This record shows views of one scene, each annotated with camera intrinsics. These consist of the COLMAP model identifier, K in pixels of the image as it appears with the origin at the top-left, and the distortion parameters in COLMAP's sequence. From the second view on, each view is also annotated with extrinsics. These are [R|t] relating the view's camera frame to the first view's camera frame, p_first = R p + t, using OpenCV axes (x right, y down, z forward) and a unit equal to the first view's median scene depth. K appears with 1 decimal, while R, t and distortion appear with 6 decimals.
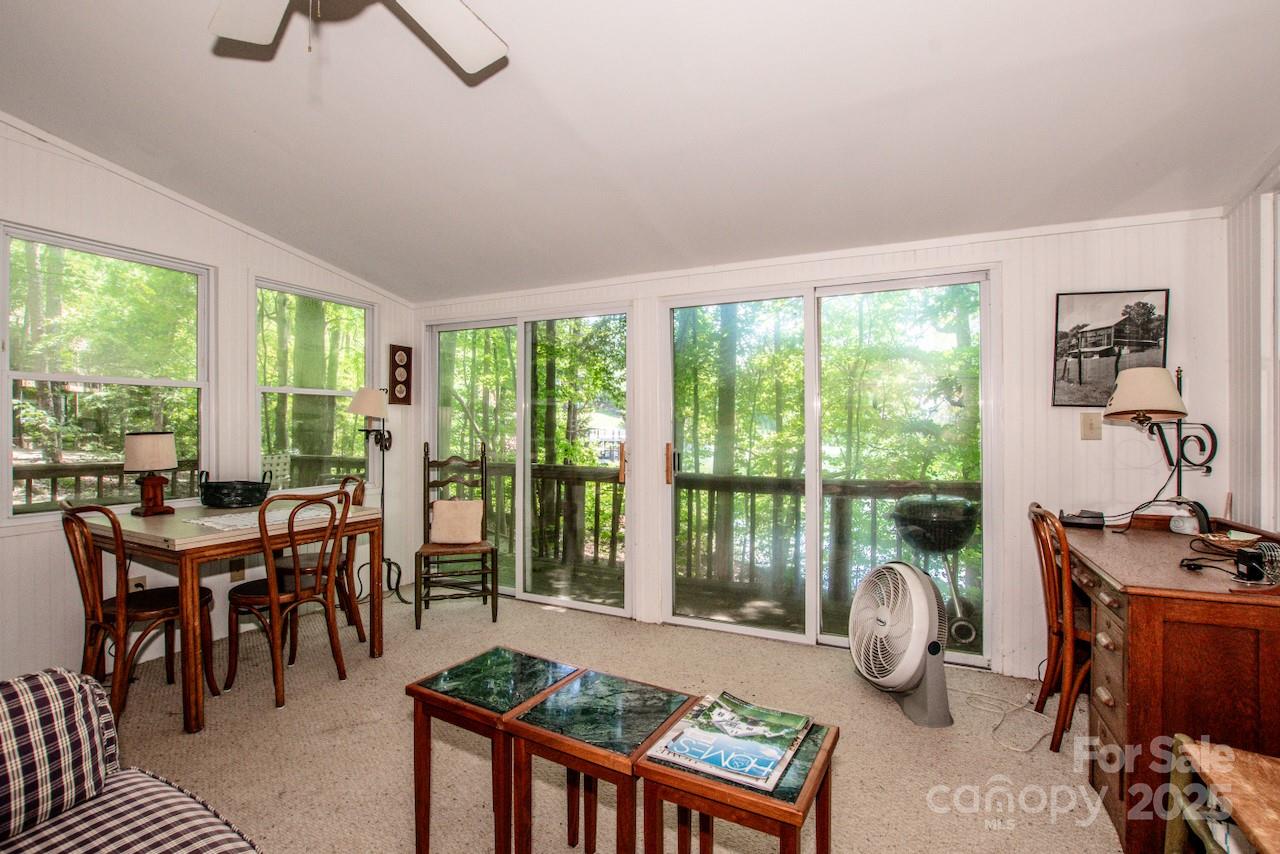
lens RADIAL K [[570.4, 0, 640.8], [0, 570.4, 419.1], [0, 0, 1]] dist [-0.026912, -0.000196]
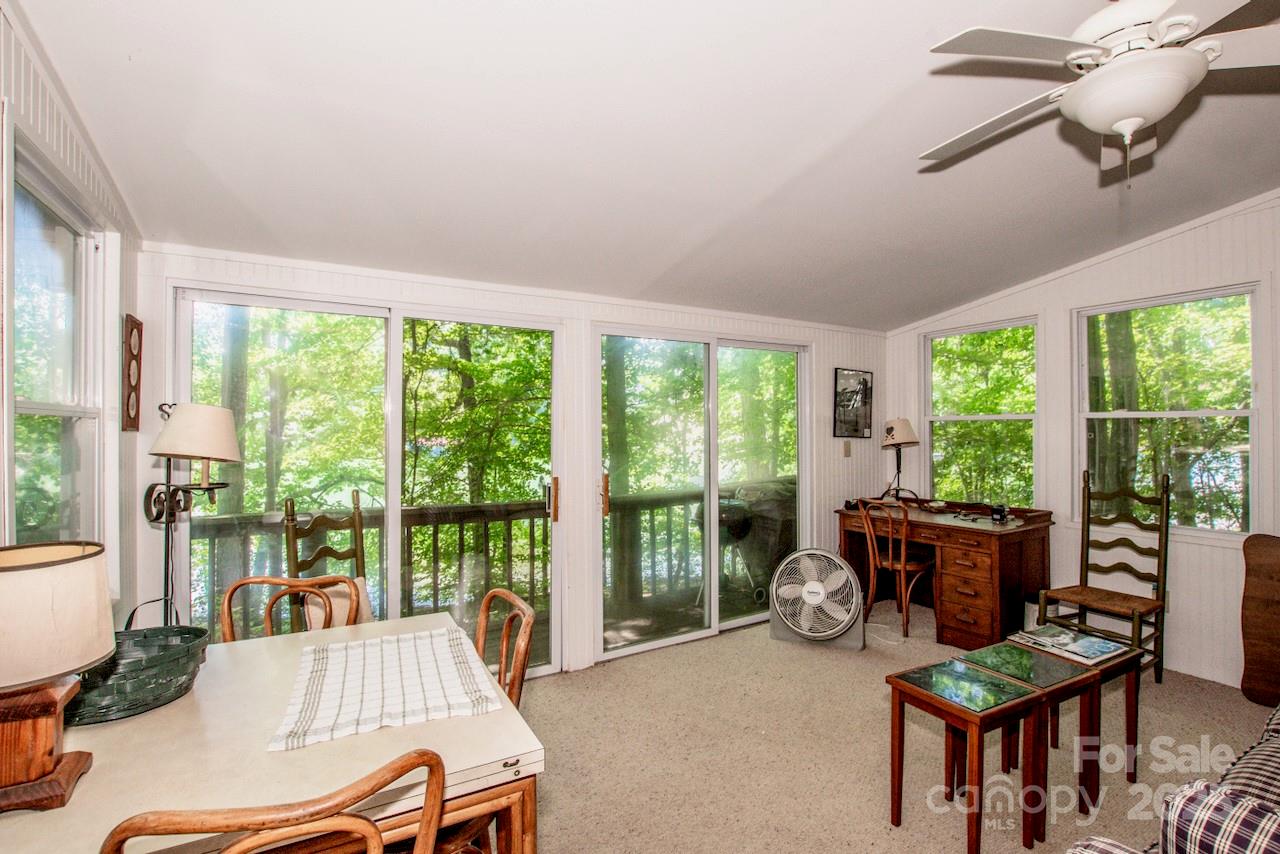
lens RADIAL K [[571.6, 0, 640.0], [0, 571.6, 427.0], [0, 0, 1]] dist [-0.033738, 0.006415]
pose [[0.571600, 0.007970, 0.820494, -0.977044], [0.001885, 0.999937, -0.011025, -0.035909], [-0.820530, 0.007848, 0.571549, 0.547599]]
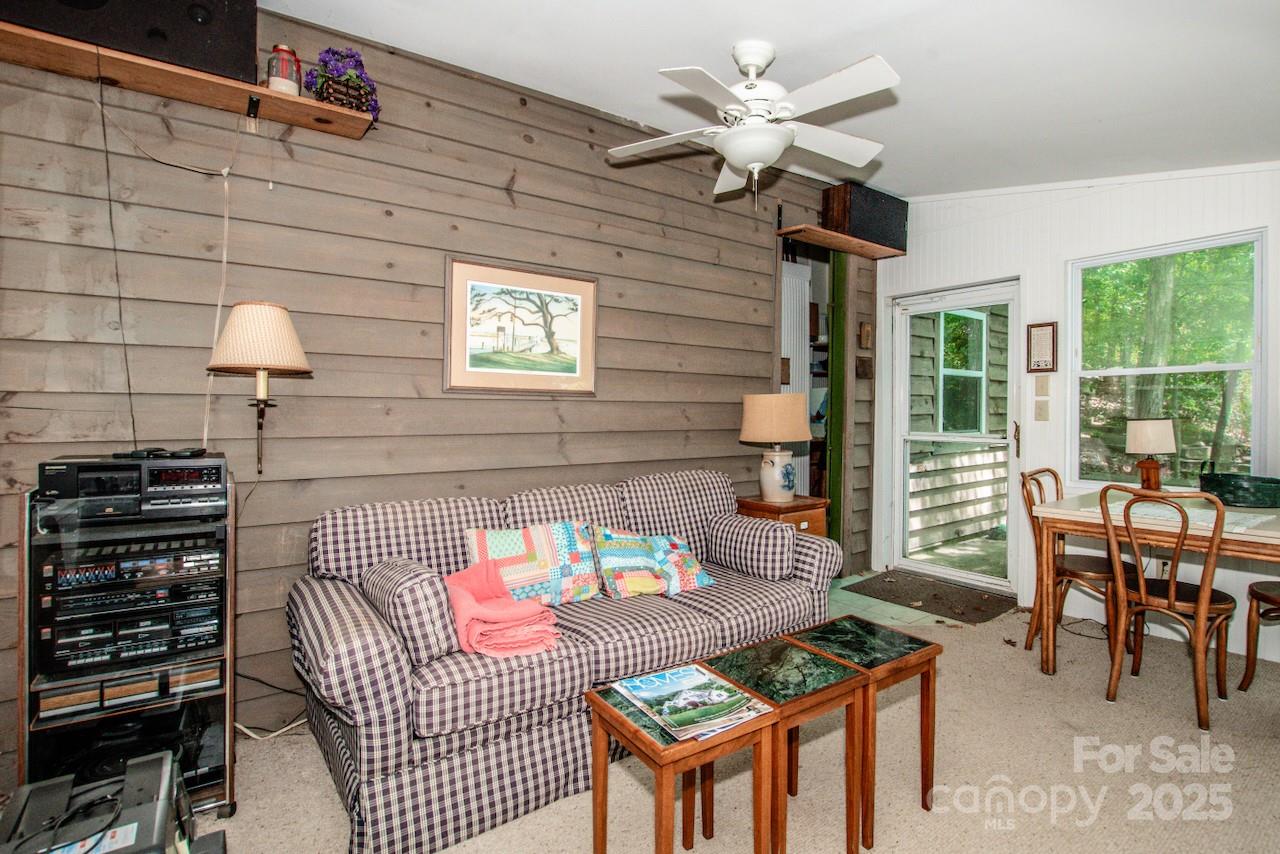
lens RADIAL K [[645.0, 0, 646.2], [0, 645.0, 419.3], [0, 0, 1]] dist [-0.026155, -0.000102]
pose [[-0.471616, 0.014887, -0.881678, 0.643711], [0.003351, 0.999881, 0.015090, 0.005479], [0.881797, 0.004162, -0.471610, 0.757946]]
